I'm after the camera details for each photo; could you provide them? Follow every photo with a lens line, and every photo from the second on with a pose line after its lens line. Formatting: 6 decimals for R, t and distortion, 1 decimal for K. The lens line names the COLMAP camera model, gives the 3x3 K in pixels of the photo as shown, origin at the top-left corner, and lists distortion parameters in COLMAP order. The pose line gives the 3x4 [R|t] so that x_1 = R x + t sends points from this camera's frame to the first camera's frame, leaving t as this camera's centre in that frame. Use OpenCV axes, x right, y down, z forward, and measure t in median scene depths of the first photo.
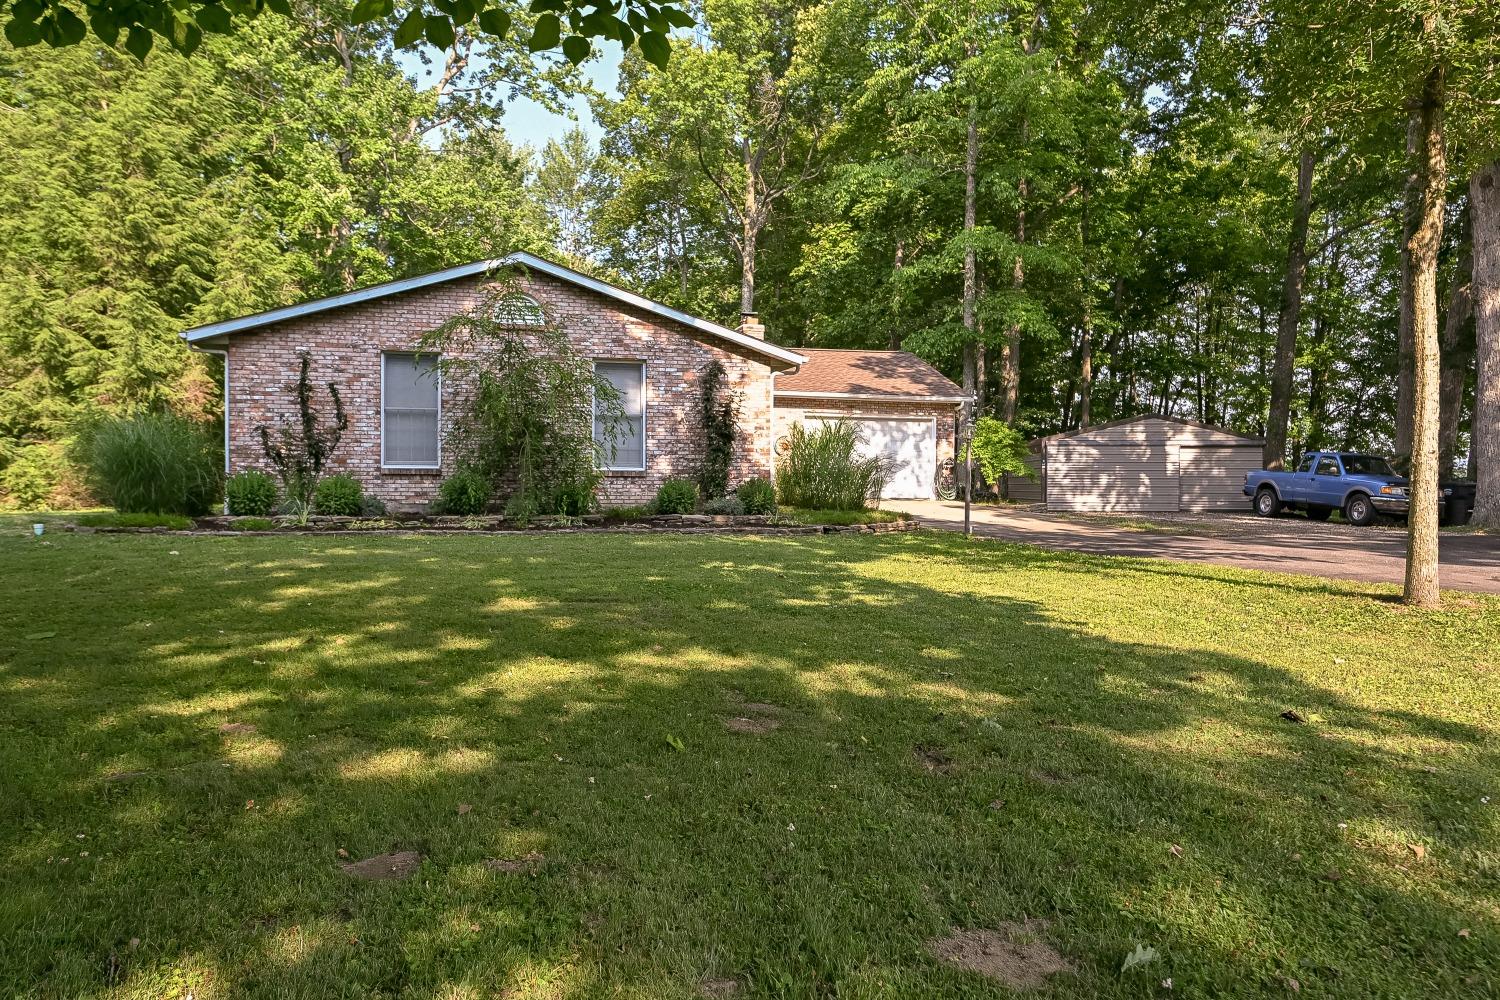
lens RADIAL K [[1037.1, 0, 741.1], [0, 1037.1, 497.6], [0, 0, 1]] dist [-0.005149, 0.000503]
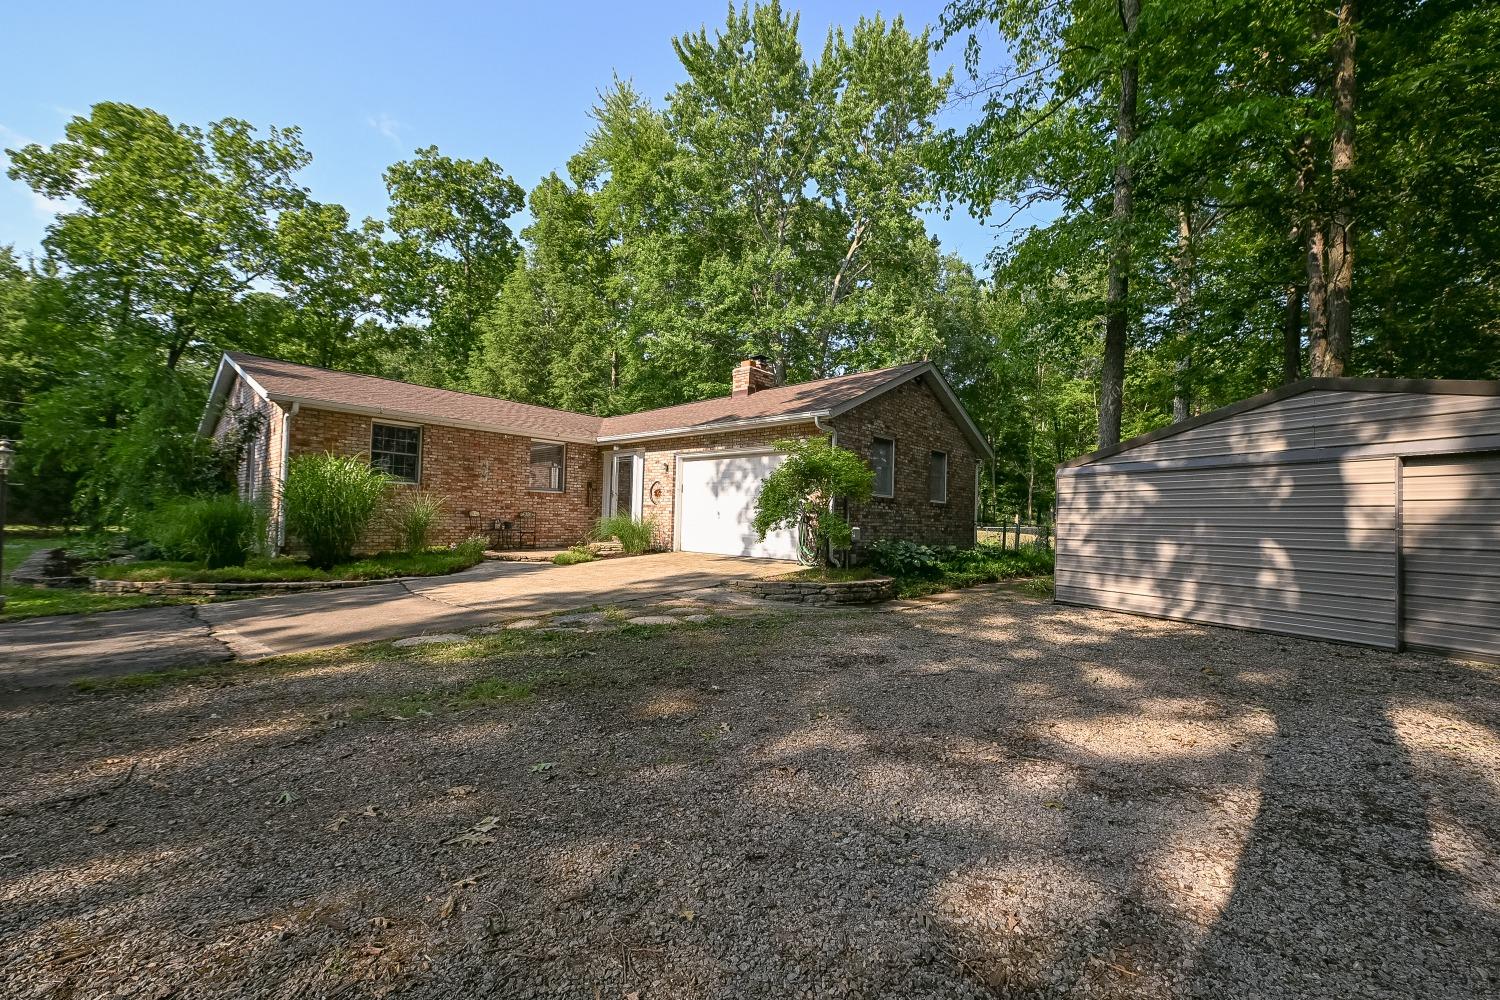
lens RADIAL K [[622.8, 0, 750.3], [0, 622.8, 502.4], [0, 0, 1]] dist [-0.002628, -0.000292]
pose [[0.521446, -0.021204, -0.853021, 0.519524], [-0.038809, 0.998067, -0.048533, -0.018911], [0.852402, 0.058412, 0.519615, 0.757229]]
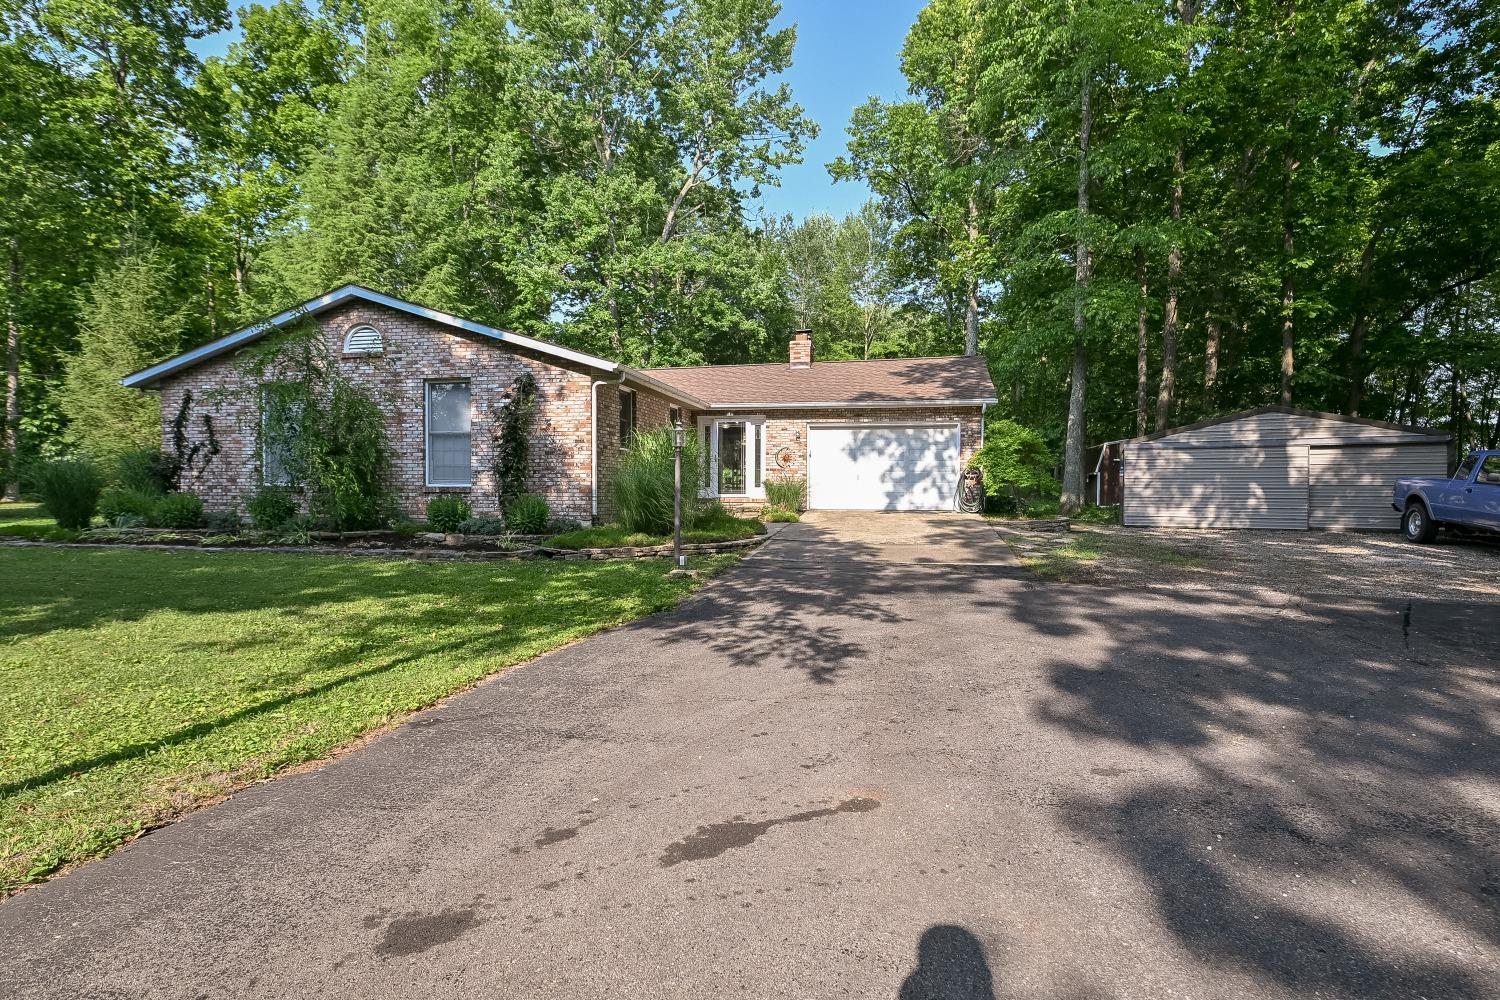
lens RADIAL K [[774.5, 0, 749.7], [0, 774.5, 497.4], [0, 0, 1]] dist [-0.002513, 0.000665]
pose [[0.885945, 0.001604, -0.463788, 0.341984], [-0.002764, 0.999995, -0.001823, -0.010153], [0.463782, 0.002897, 0.885944, 0.309252]]
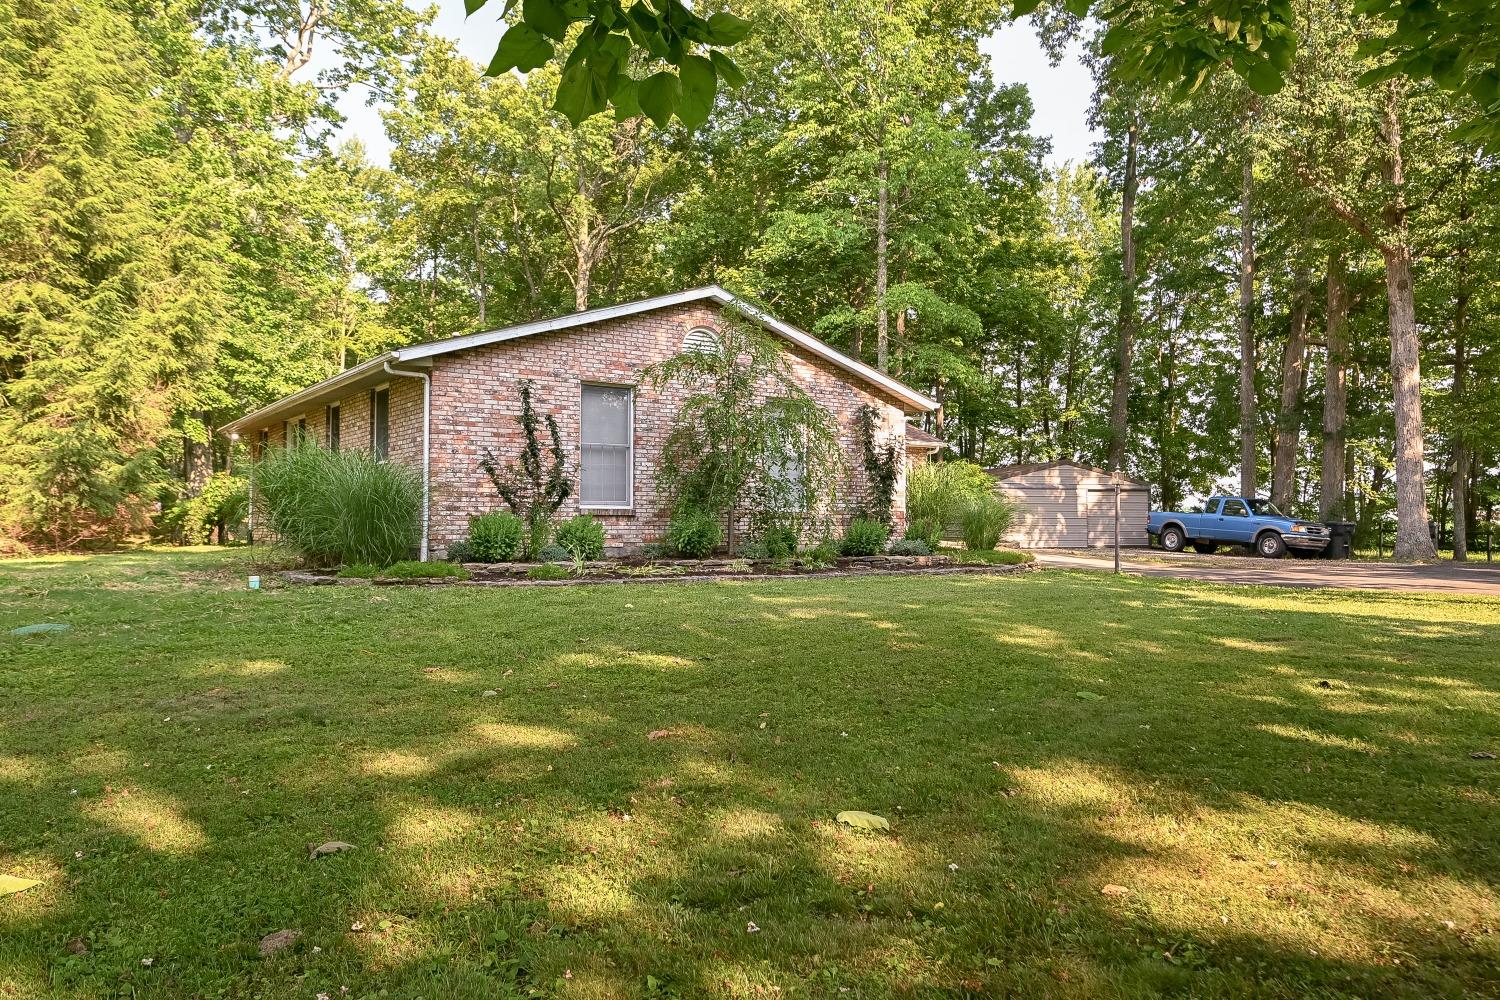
lens RADIAL K [[1037.1, 0, 735.2], [0, 1037.1, 503.8], [0, 0, 1]] dist [-0.005149, 0.000503]
pose [[0.946811, 0.005195, 0.321748, -0.325304], [0.004159, 0.999589, -0.028378, -0.003895], [-0.321763, 0.028207, 0.946400, 0.055772]]
